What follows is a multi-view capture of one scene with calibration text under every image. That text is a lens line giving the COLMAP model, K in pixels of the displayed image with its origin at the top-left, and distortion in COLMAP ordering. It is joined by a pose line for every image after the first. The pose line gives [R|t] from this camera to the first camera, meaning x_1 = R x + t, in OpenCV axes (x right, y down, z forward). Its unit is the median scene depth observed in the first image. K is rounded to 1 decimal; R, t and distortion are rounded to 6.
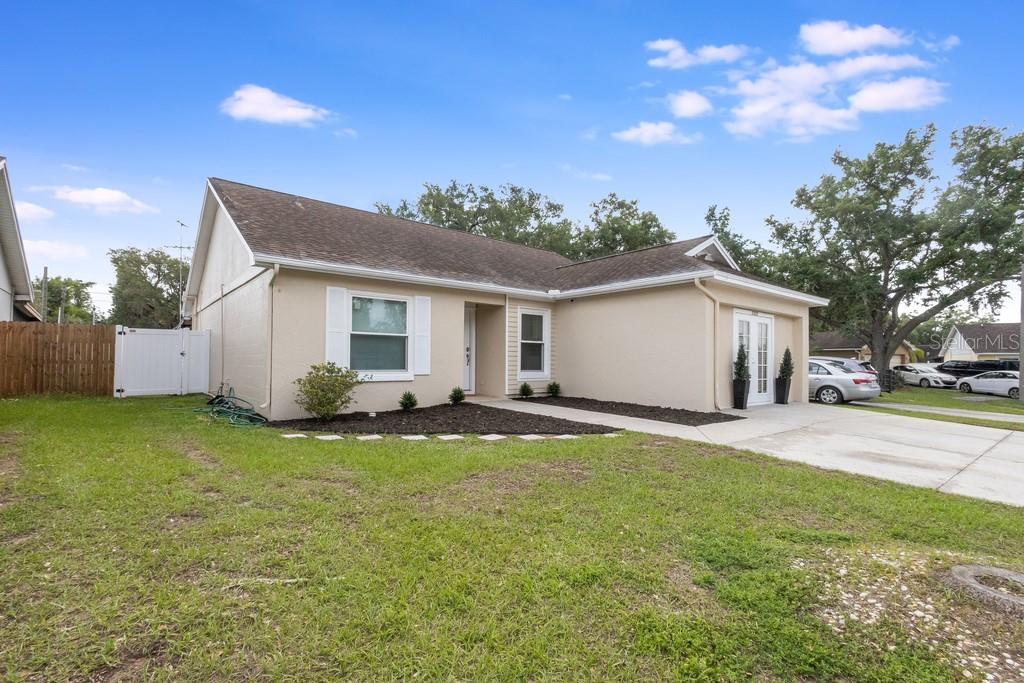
lens RADIAL K [[466.3, 0, 512.0], [0, 466.3, 341.5], [0, 0, 1]] dist [0.003809, 0.000483]
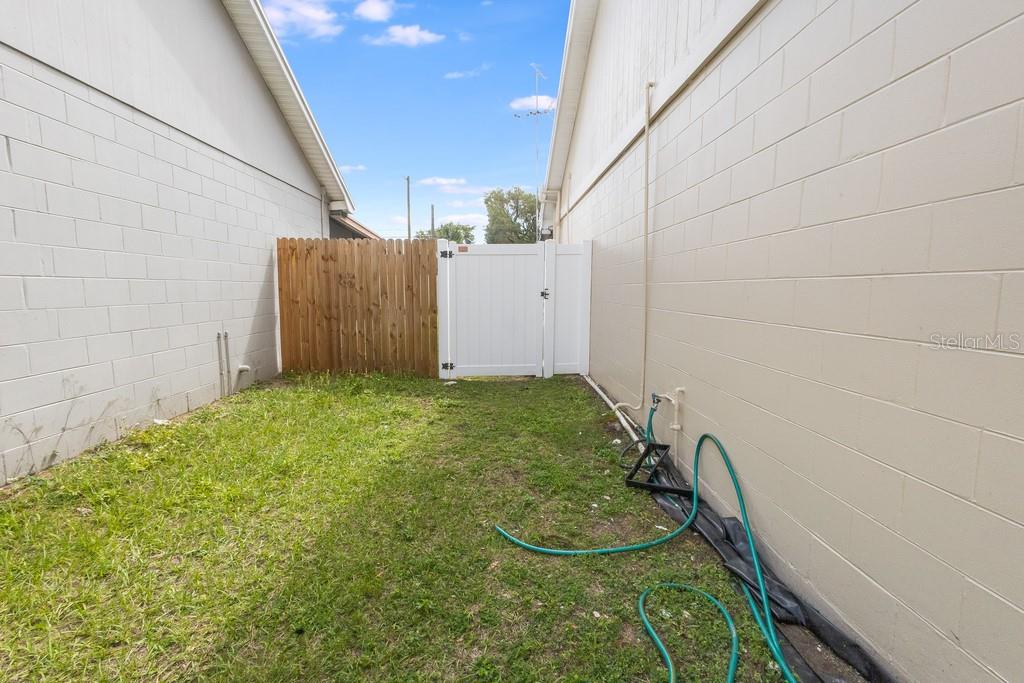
lens RADIAL K [[466.3, 0, 512.0], [0, 466.3, 341.5], [0, 0, 1]] dist [0.003809, 0.000483]
pose [[0.788072, 0.070566, -0.611525, -0.449693], [0.024261, 0.989076, 0.145397, 0.003220], [0.615105, -0.129420, 0.777751, 0.621194]]
